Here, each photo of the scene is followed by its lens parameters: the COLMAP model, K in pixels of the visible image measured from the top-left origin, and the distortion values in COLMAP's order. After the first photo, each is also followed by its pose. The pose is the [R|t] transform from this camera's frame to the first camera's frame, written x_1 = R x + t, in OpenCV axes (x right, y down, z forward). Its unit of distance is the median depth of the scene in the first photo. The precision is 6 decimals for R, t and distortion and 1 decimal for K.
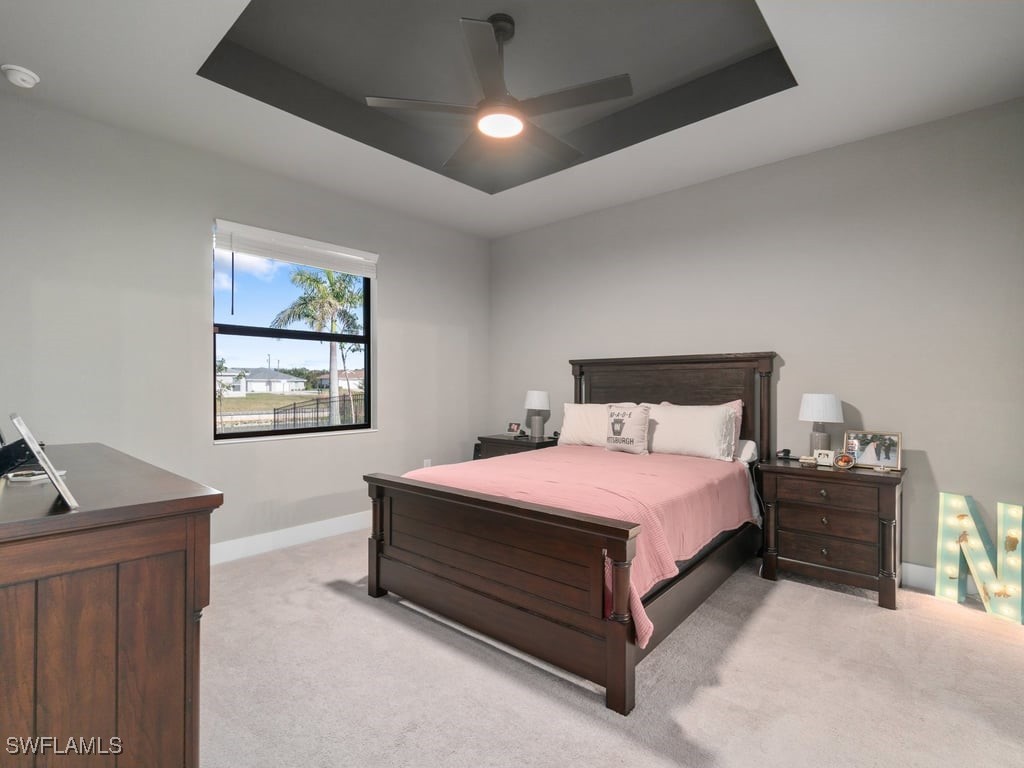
lens RADIAL K [[503.9, 0, 509.4], [0, 503.9, 371.3], [0, 0, 1]] dist [0.000076, 0.000275]
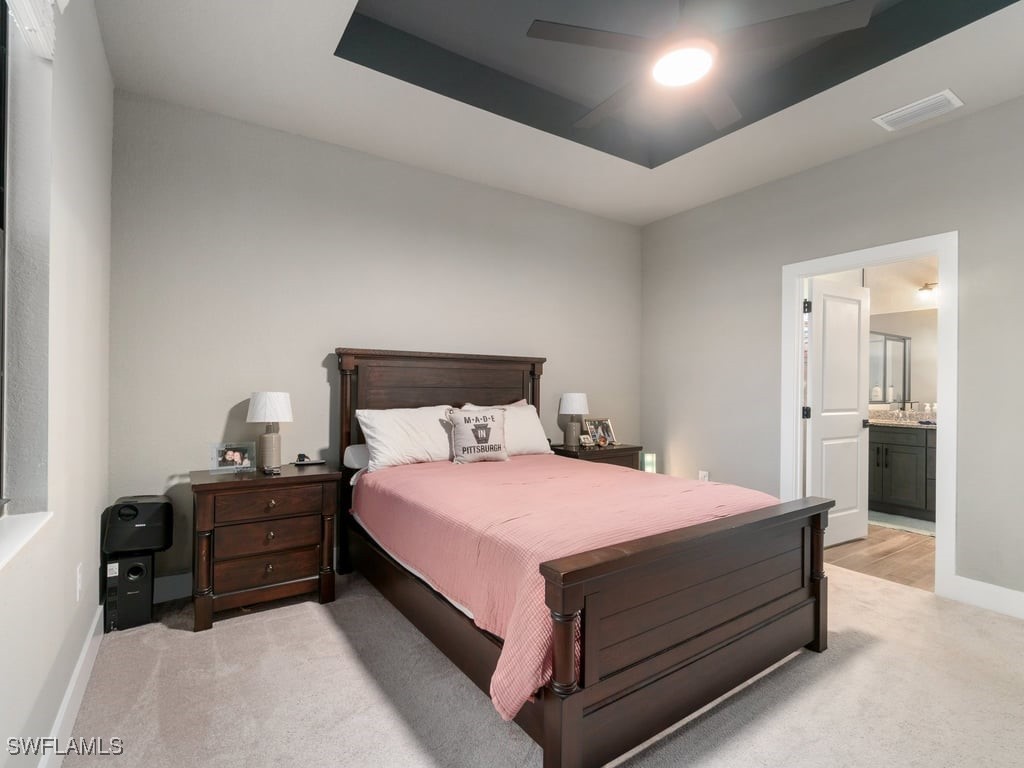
lens RADIAL K [[495.9, 0, 510.7], [0, 495.9, 373.0], [0, 0, 1]] dist [-0.005885, 0.000062]
pose [[0.258663, 0.032731, 0.965413, -0.600664], [-0.033334, 0.999133, -0.024943, 0.026181], [-0.965392, -0.025729, 0.259529, 0.734099]]
